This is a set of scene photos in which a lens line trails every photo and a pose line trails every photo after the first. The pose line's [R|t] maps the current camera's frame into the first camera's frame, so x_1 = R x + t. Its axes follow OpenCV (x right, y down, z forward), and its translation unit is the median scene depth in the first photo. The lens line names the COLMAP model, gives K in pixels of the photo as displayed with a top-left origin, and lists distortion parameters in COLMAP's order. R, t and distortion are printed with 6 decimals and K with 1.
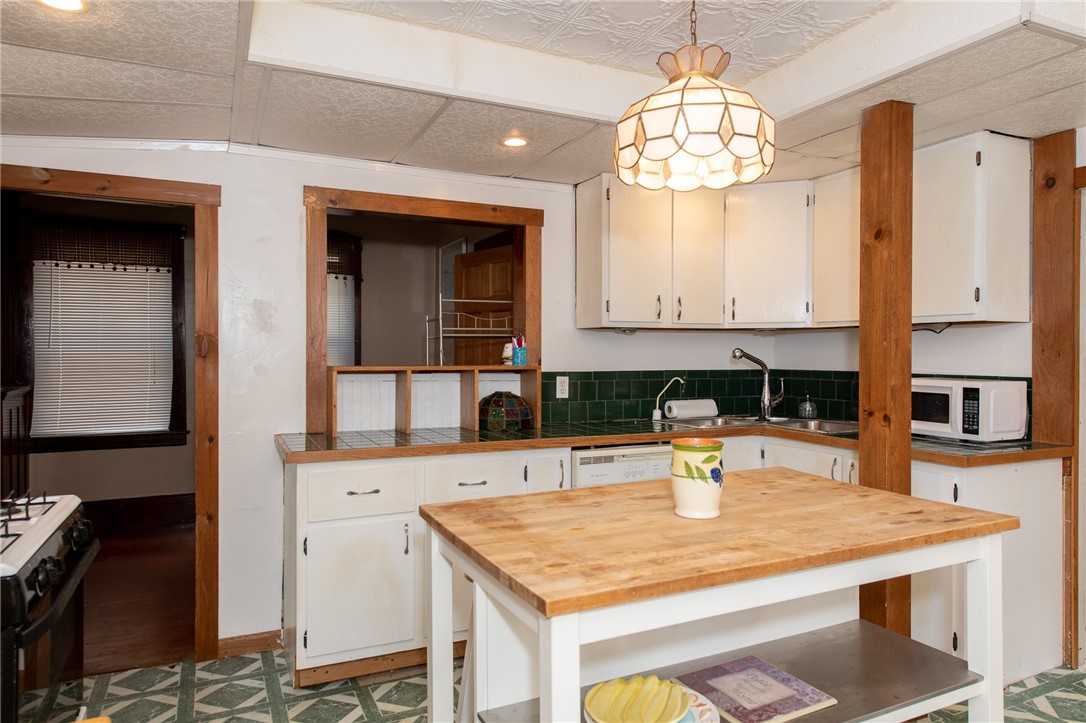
lens RADIAL K [[722.5, 0, 546.6], [0, 722.5, 364.3], [0, 0, 1]] dist [0.048492, -0.059937]
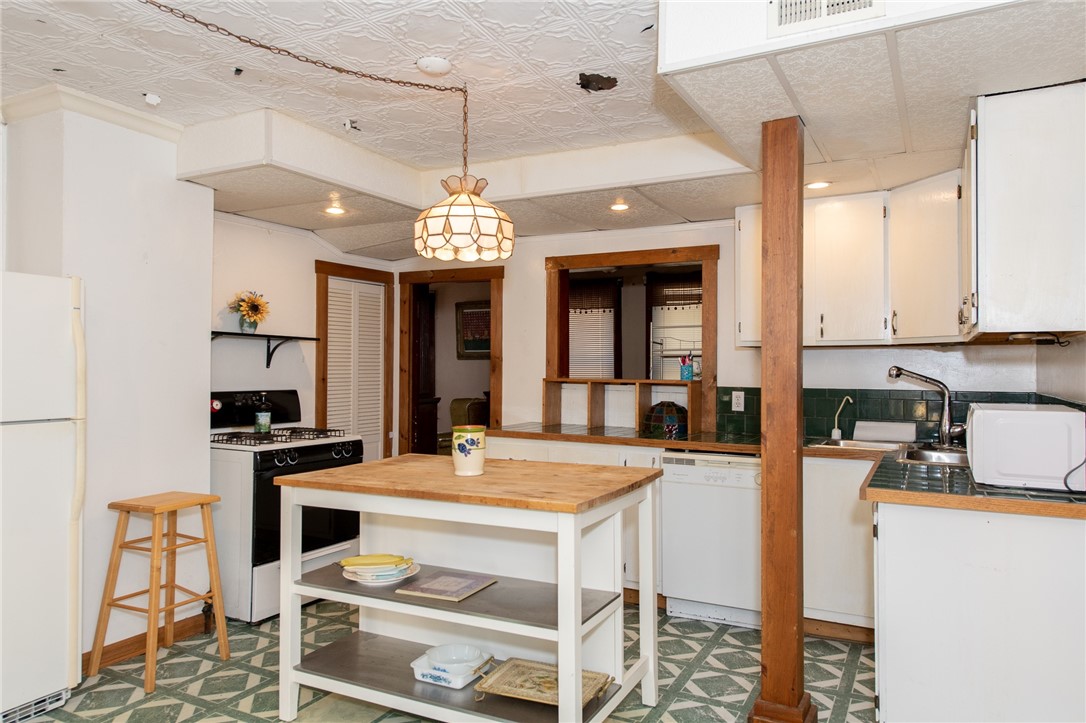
lens RADIAL K [[722.5, 0, 546.6], [0, 722.5, 364.3], [0, 0, 1]] dist [0.048492, -0.059937]
pose [[0.583632, -0.001542, -0.812017, 0.796360], [-0.016991, 0.999756, -0.014110, -0.004333], [0.811841, 0.022032, 0.583463, 0.119368]]
